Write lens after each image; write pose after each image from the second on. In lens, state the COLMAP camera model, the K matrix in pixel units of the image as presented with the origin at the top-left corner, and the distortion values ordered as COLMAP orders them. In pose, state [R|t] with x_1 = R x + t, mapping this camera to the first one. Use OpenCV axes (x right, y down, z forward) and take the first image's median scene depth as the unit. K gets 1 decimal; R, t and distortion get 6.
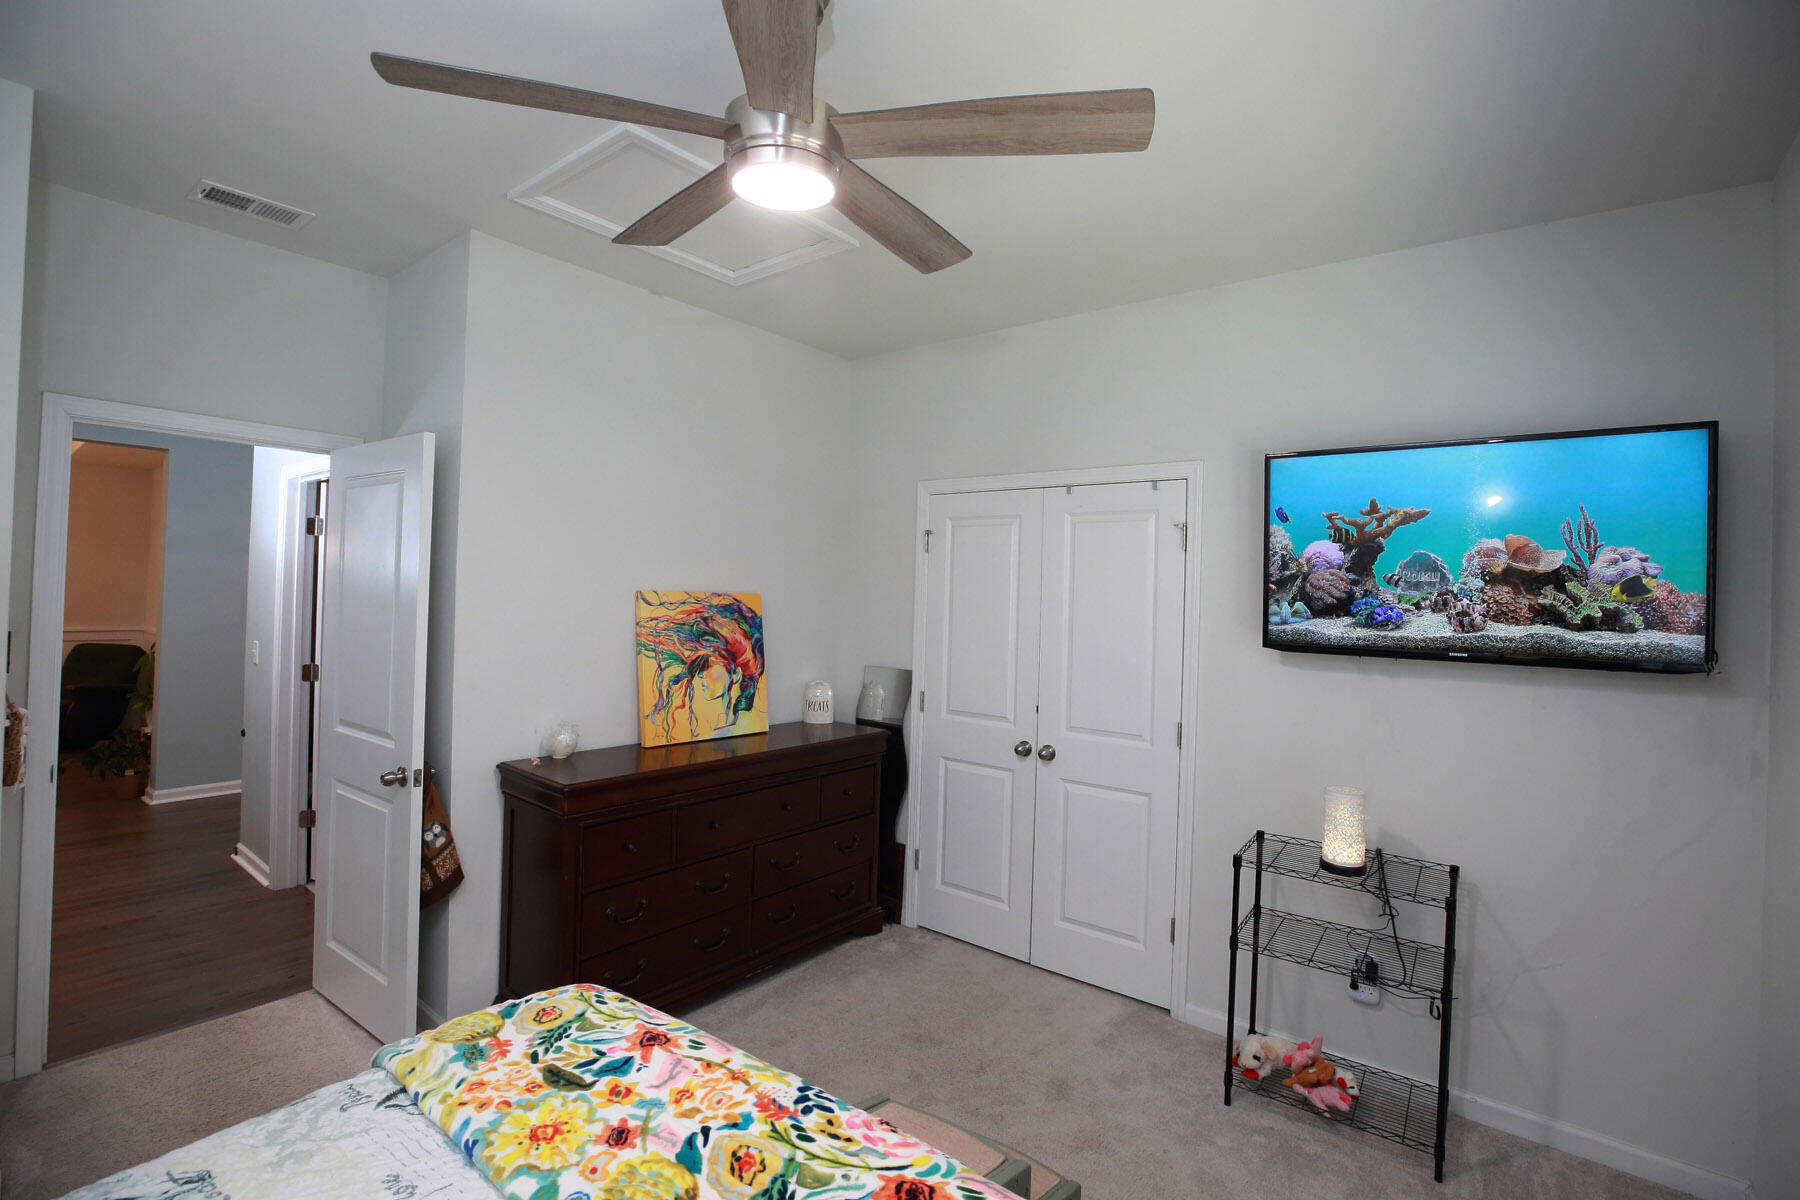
lens RADIAL K [[849.6, 0, 902.8], [0, 849.6, 600.5], [0, 0, 1]] dist [-0.001250, -0.000041]
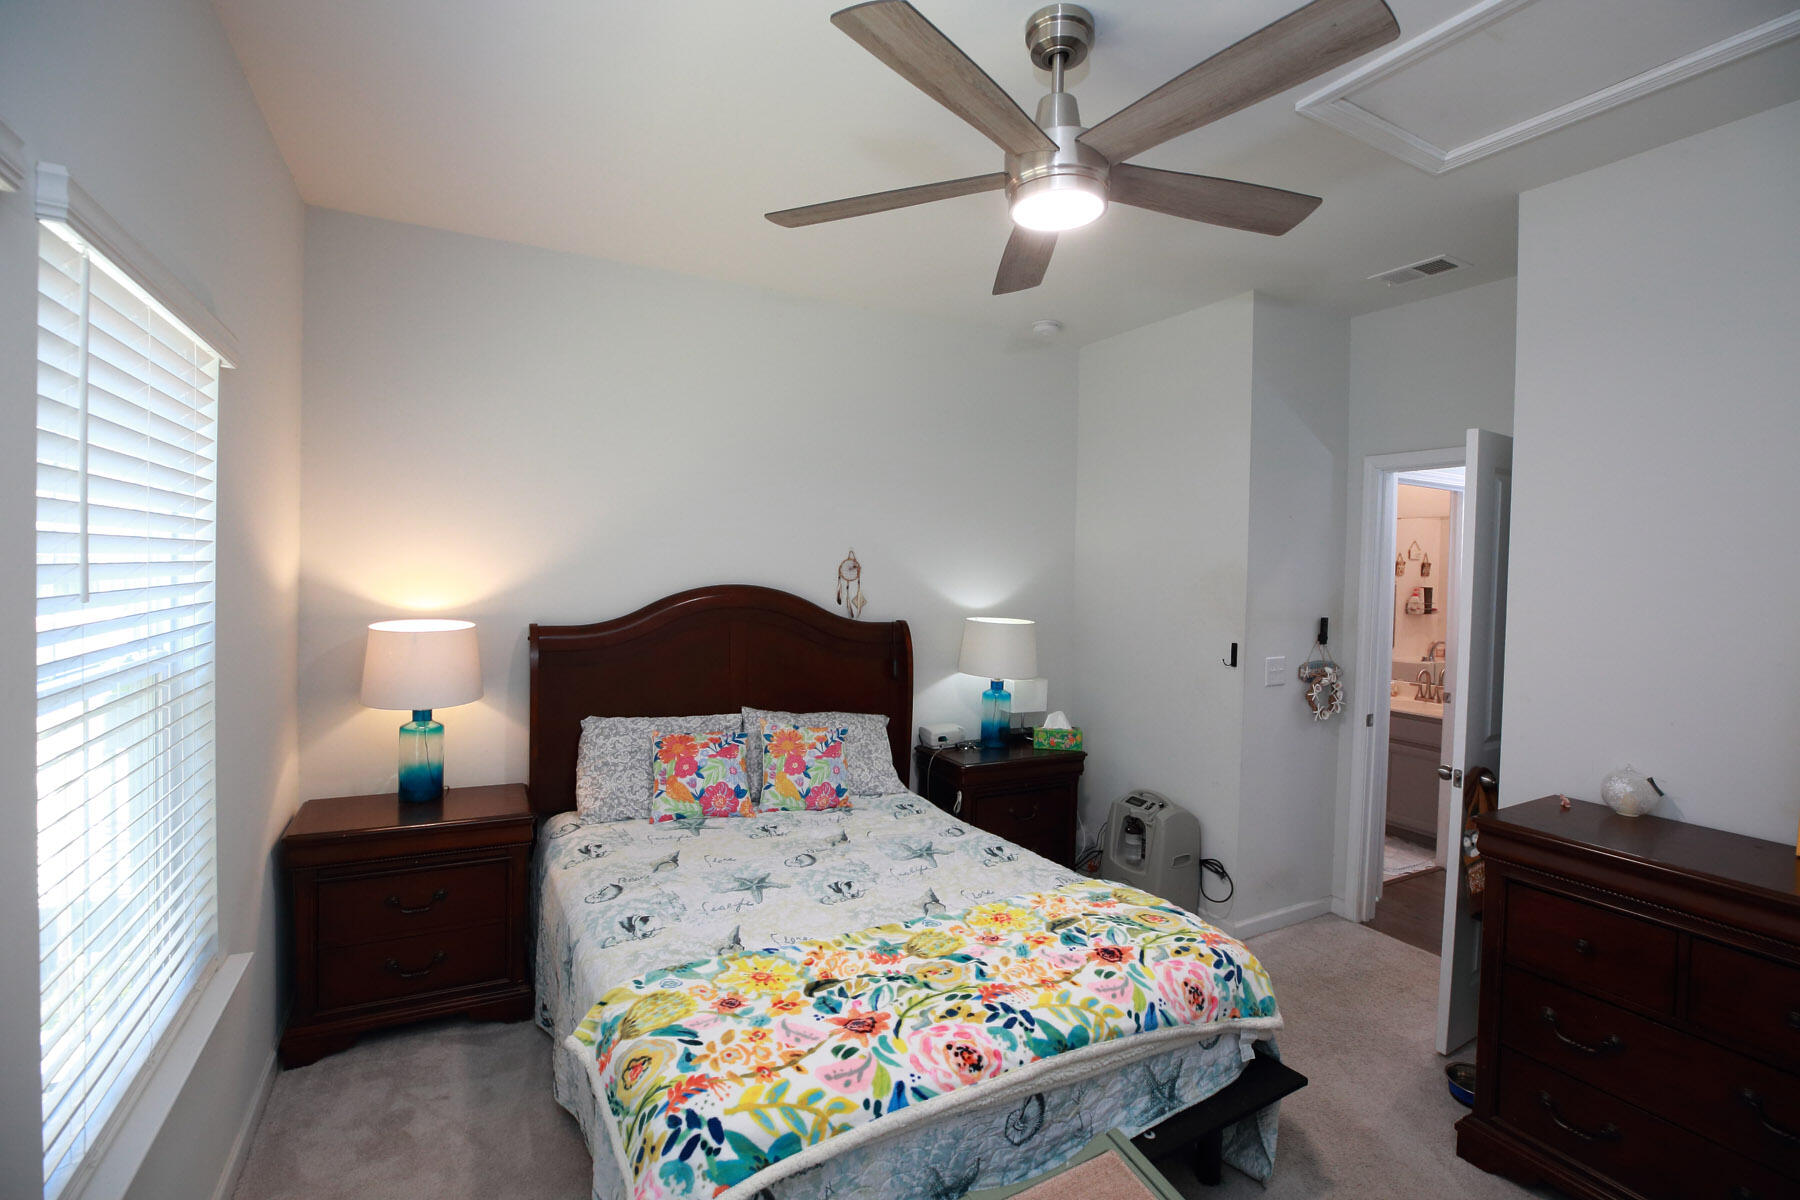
lens RADIAL K [[849.6, 0, 901.1], [0, 849.6, 593.9], [0, 0, 1]] dist [-0.001250, -0.000041]
pose [[-0.412908, -0.016873, -0.910616, 0.950013], [-0.042547, 0.999094, 0.000780, 0.029452], [0.909778, 0.039066, -0.413252, 1.257586]]
